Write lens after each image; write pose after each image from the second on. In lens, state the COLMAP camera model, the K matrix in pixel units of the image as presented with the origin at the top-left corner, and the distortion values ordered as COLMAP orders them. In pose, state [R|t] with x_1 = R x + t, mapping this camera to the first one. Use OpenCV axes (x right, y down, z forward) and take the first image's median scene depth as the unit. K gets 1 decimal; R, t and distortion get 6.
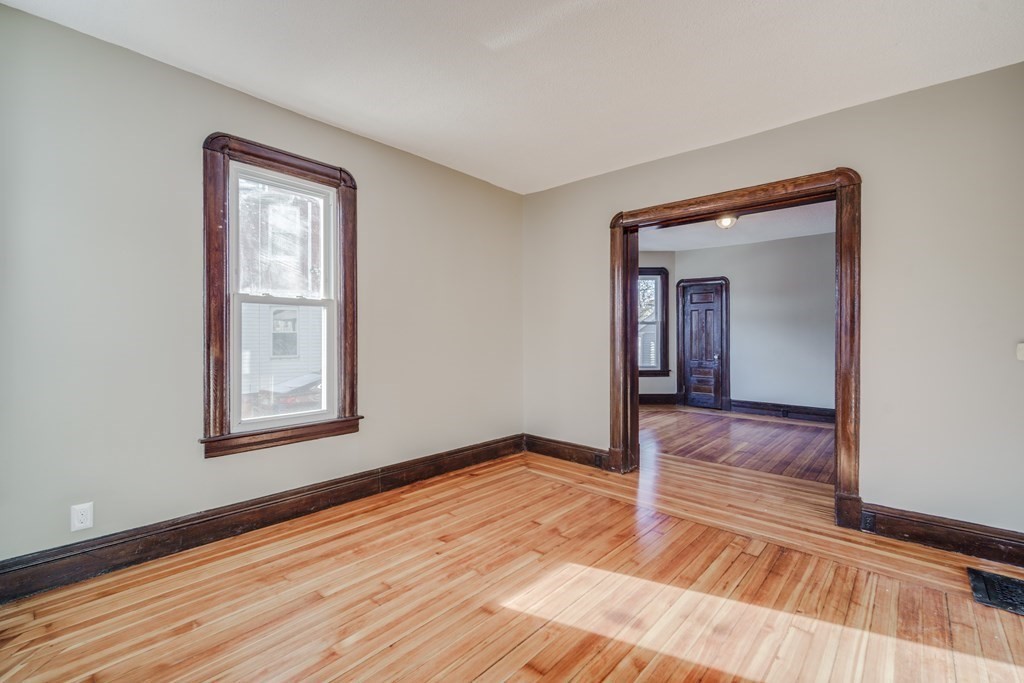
lens RADIAL K [[427.6, 0, 484.5], [0, 427.6, 336.7], [0, 0, 1]] dist [0.000245, -0.000057]
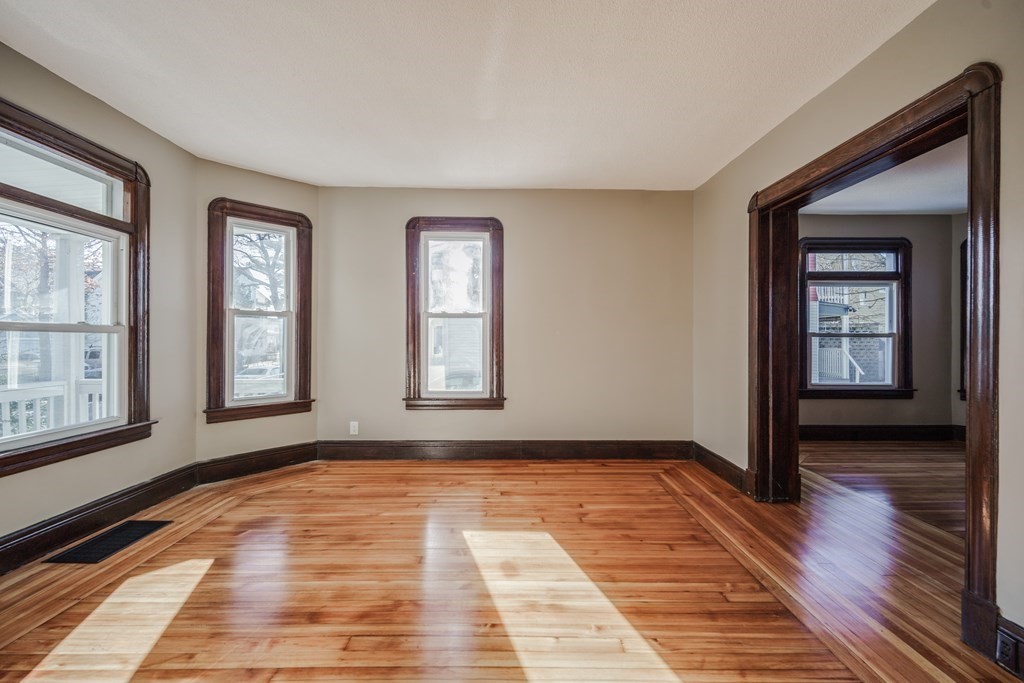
lens RADIAL K [[404.4, 0, 500.5], [0, 404.4, 341.5], [0, 0, 1]] dist [-0.001249, -0.000181]
pose [[0.715025, 0.005317, -0.699079, 0.717519], [-0.002930, 0.999985, 0.004608, 0.002482], [0.699093, -0.001246, 0.715030, 0.100867]]
